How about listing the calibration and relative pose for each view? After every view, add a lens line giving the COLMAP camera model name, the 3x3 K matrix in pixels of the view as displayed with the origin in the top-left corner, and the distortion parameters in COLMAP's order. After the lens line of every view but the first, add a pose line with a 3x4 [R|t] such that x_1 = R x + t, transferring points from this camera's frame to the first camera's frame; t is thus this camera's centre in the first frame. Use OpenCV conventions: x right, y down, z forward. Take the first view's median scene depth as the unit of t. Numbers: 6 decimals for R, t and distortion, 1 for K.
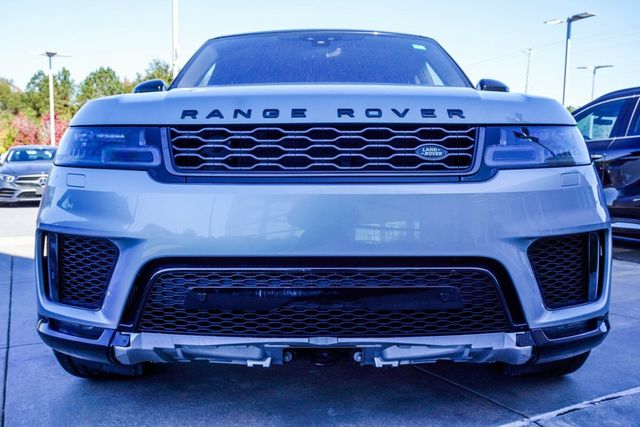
lens RADIAL K [[622.7, 0, 319.7], [0, 622.7, 213.5], [0, 0, 1]] dist [-0.014499, 0.000000]
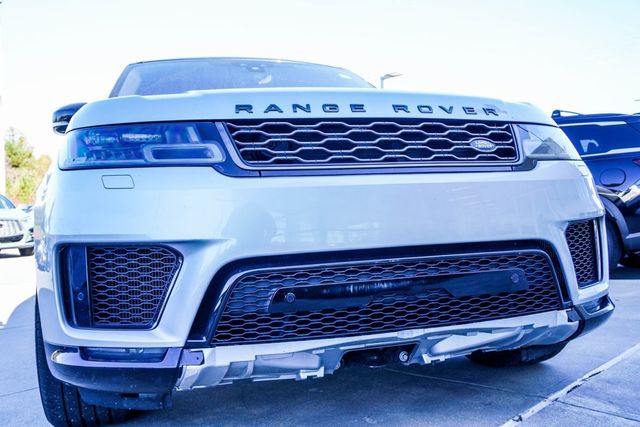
lens RADIAL K [[602.3, 0, 319.9], [0, 602.3, 212.7], [0, 0, 1]] dist [-0.003493, 0.000000]
pose [[0.950761, -0.038003, 0.307585, -0.397617], [0.064892, 0.994865, -0.077666, 0.076807], [-0.303054, 0.093802, 0.948346, 0.121581]]
